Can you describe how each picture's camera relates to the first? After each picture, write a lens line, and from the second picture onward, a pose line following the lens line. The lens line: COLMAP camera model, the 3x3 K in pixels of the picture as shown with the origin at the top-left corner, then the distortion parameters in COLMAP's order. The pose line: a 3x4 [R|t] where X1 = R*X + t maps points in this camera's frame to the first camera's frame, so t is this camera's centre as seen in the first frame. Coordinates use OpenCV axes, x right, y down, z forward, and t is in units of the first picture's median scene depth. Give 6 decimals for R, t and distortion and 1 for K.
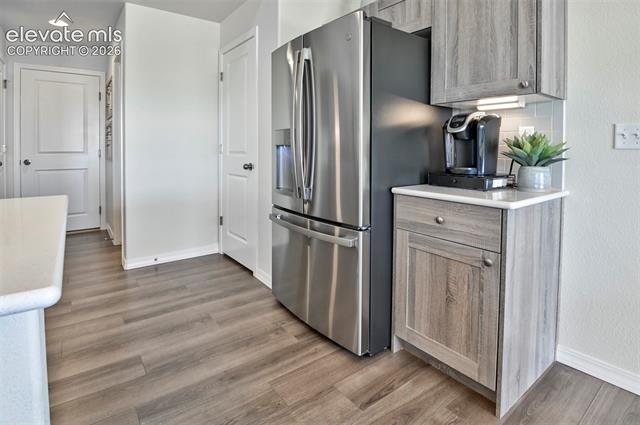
lens RADIAL K [[332.7, 0, 328.1], [0, 332.7, 161.4], [0, 0, 1]] dist [-0.029718, -0.000854]
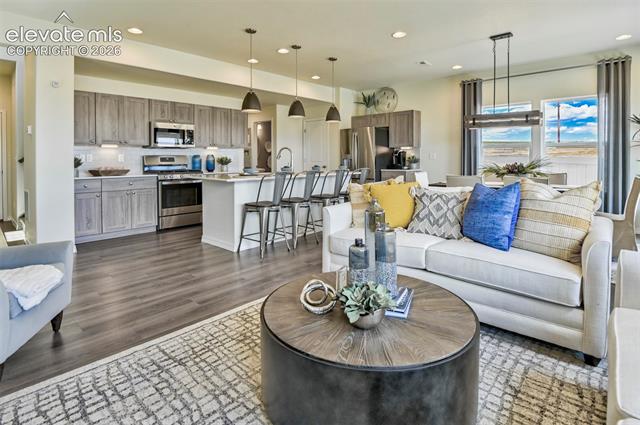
lens RADIAL K [[330.3, 0, 317.7], [0, 330.3, 162.4], [0, 0, 1]] dist [-0.020327, -0.003069]
pose [[0.987683, -0.011531, 0.156043, -1.170627], [0.016237, 0.999450, -0.028917, 0.098709], [-0.155624, 0.031095, 0.987327, -2.798053]]
